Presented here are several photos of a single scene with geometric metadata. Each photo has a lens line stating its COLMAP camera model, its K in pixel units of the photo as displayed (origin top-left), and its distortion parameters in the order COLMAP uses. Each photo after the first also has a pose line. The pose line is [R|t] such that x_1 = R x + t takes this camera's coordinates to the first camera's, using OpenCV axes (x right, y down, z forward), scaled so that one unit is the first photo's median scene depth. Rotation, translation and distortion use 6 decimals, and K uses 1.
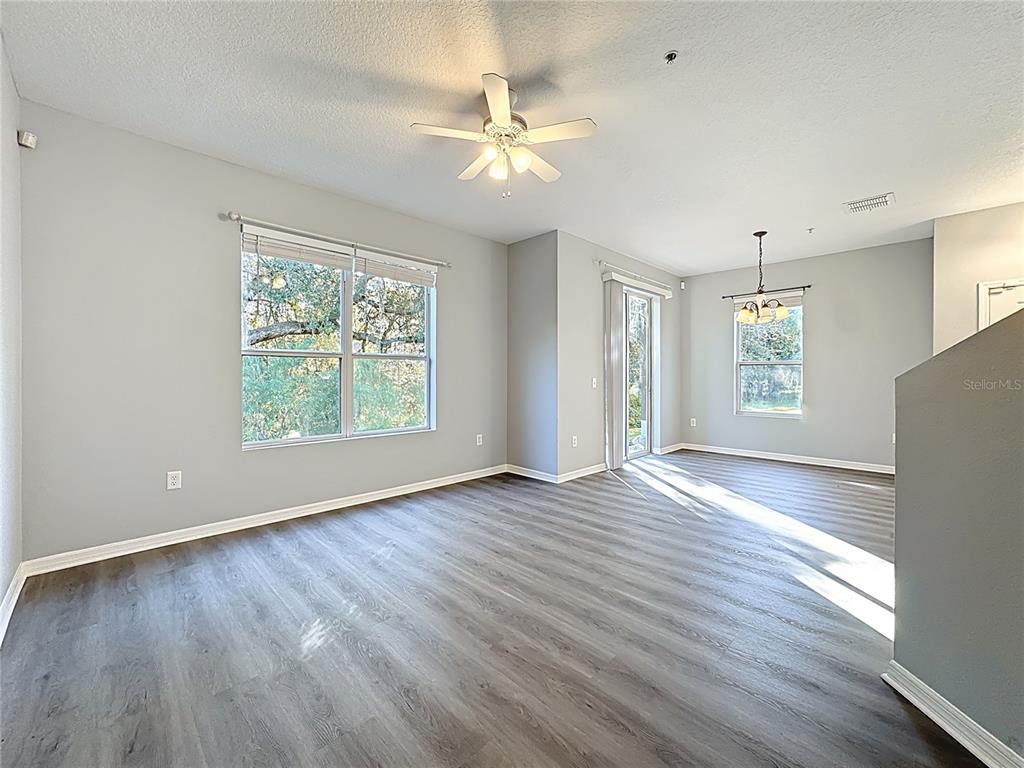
lens RADIAL K [[417.6, 0, 516.9], [0, 417.6, 378.0], [0, 0, 1]] dist [-0.027385, 0.009246]
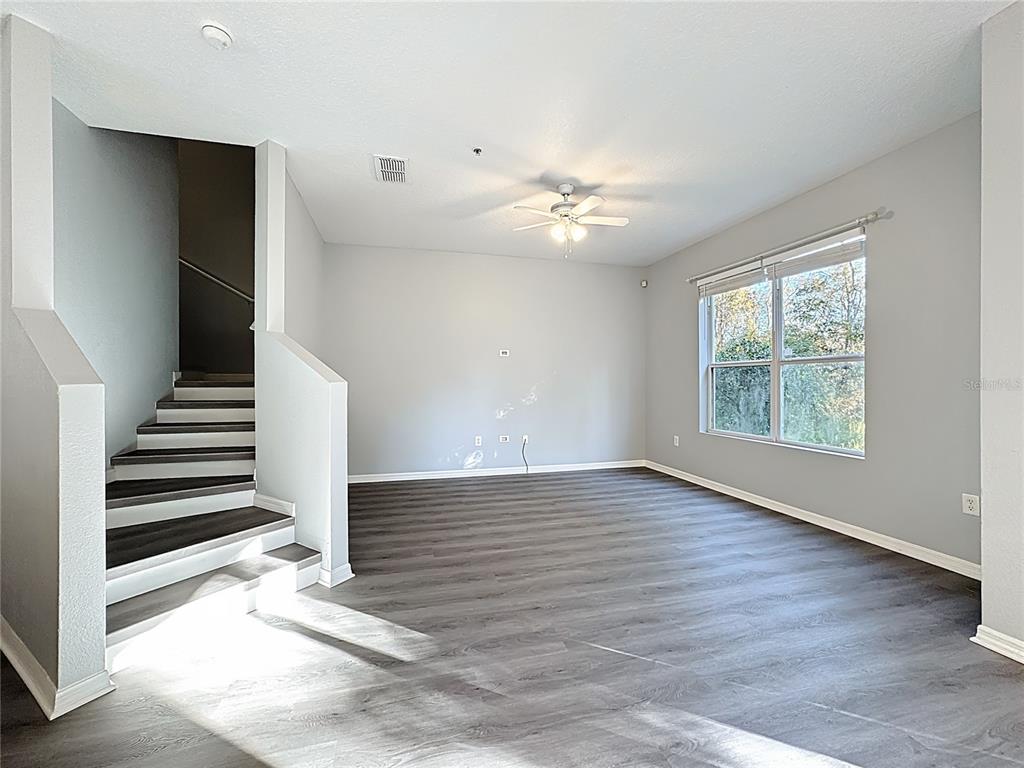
lens RADIAL K [[417.6, 0, 509.3], [0, 417.6, 382.7], [0, 0, 1]] dist [-0.027385, 0.009246]
pose [[-0.505620, -0.003573, -0.862749, 1.091030], [-0.003965, 0.999990, -0.001817, 0.000475], [0.862747, 0.002502, -0.505629, 1.287344]]
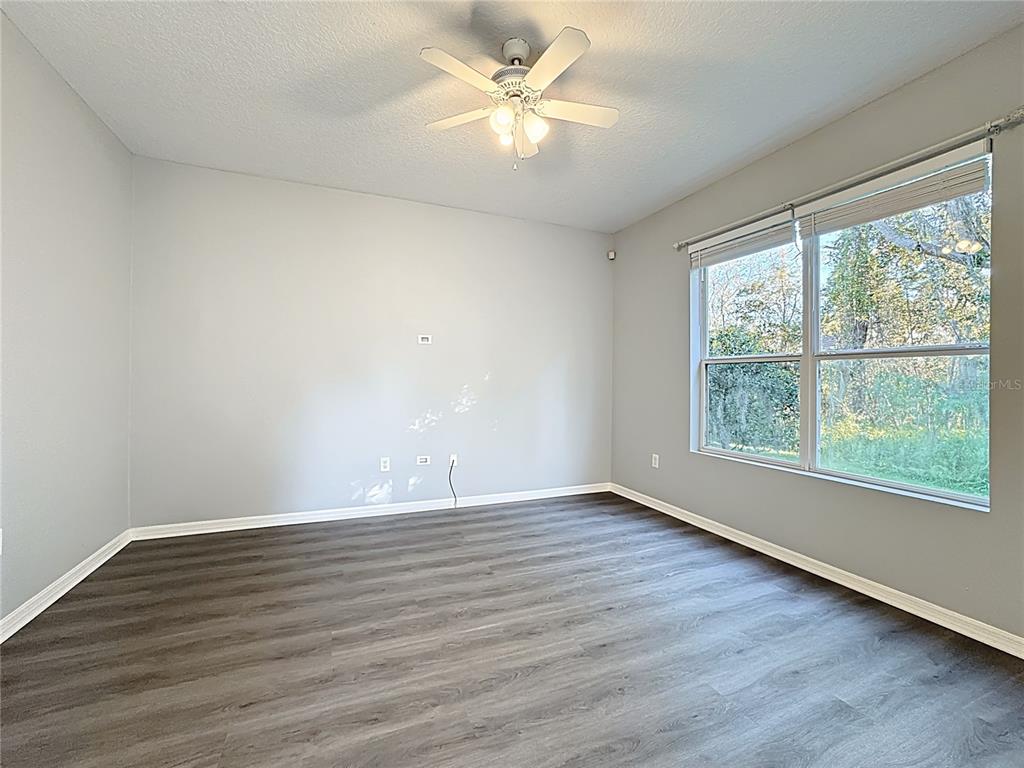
lens RADIAL K [[417.6, 0, 505.7], [0, 417.6, 381.0], [0, 0, 1]] dist [-0.027385, 0.009246]
pose [[-0.390642, -0.006534, -0.920520, 0.612429], [-0.014532, 0.999894, -0.000931, -0.005538], [0.920428, 0.013013, -0.390695, 1.080626]]
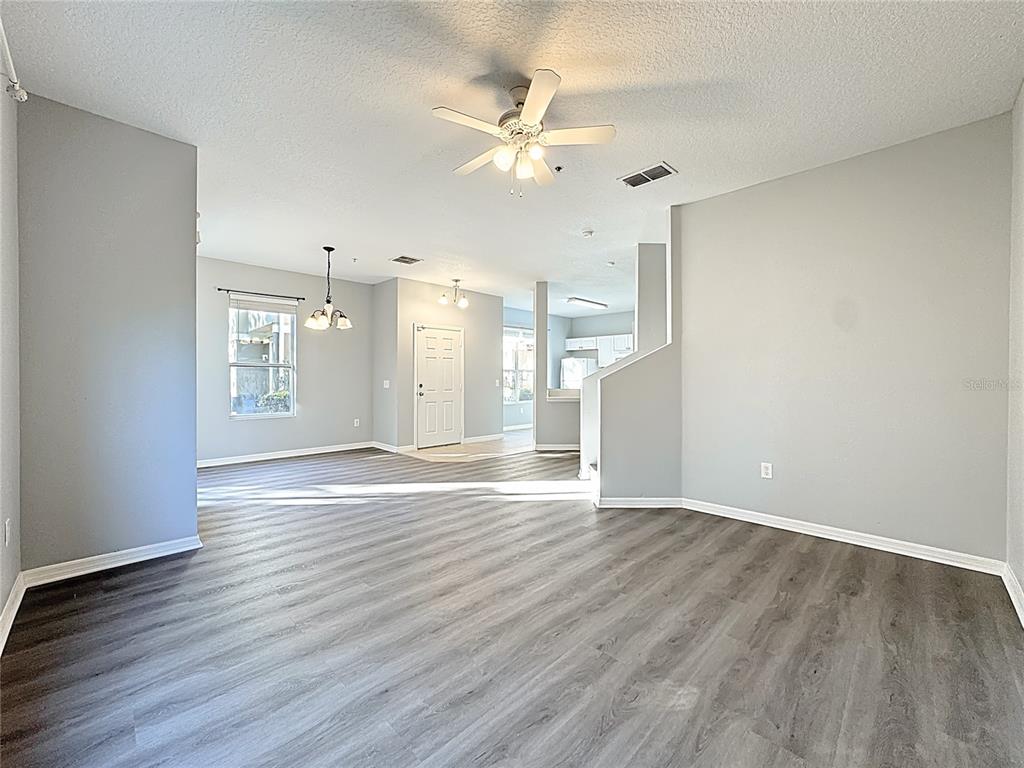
lens RADIAL K [[417.6, 0, 504.7], [0, 417.6, 376.7], [0, 0, 1]] dist [-0.027385, 0.009246]
pose [[0.010417, 0.003034, 0.999941, -0.838317], [0.001774, 0.999994, -0.003053, -0.006602], [-0.999944, 0.001805, 0.010411, 0.844921]]
